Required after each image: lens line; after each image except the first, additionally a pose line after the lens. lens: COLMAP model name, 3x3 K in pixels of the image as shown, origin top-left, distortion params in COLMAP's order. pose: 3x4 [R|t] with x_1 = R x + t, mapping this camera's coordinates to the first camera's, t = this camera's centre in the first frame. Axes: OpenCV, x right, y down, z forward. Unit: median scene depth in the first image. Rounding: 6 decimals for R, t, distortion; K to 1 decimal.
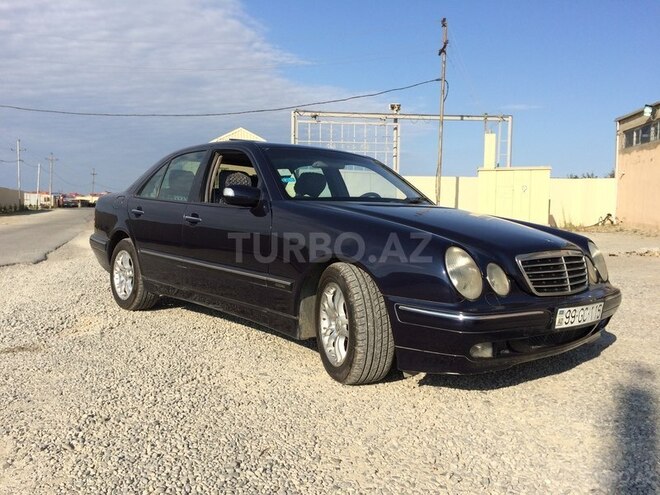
lens RADIAL K [[569.0, 0, 330.2], [0, 569.0, 247.9], [0, 0, 1]] dist [0.064495, -0.016552]
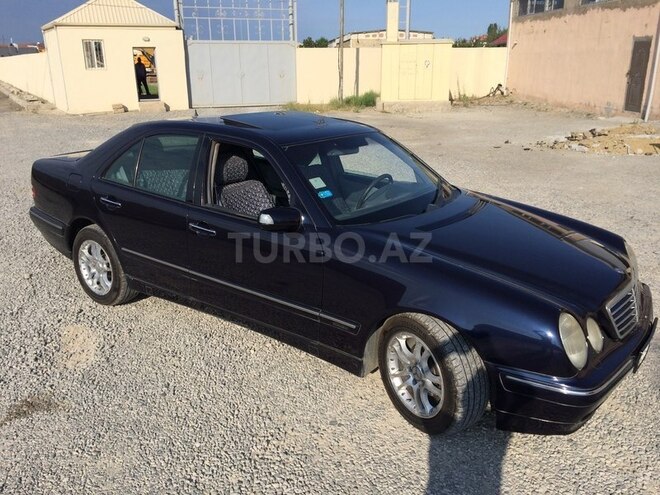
lens RADIAL K [[569.0, 0, 329.3], [0, 569.0, 247.3], [0, 0, 1]] dist [0.064495, -0.016552]
pose [[0.976928, -0.082381, 0.197038, -0.179260], [0.031478, 0.968074, 0.248678, -0.186872], [-0.211234, -0.236739, 0.948333, 0.098693]]
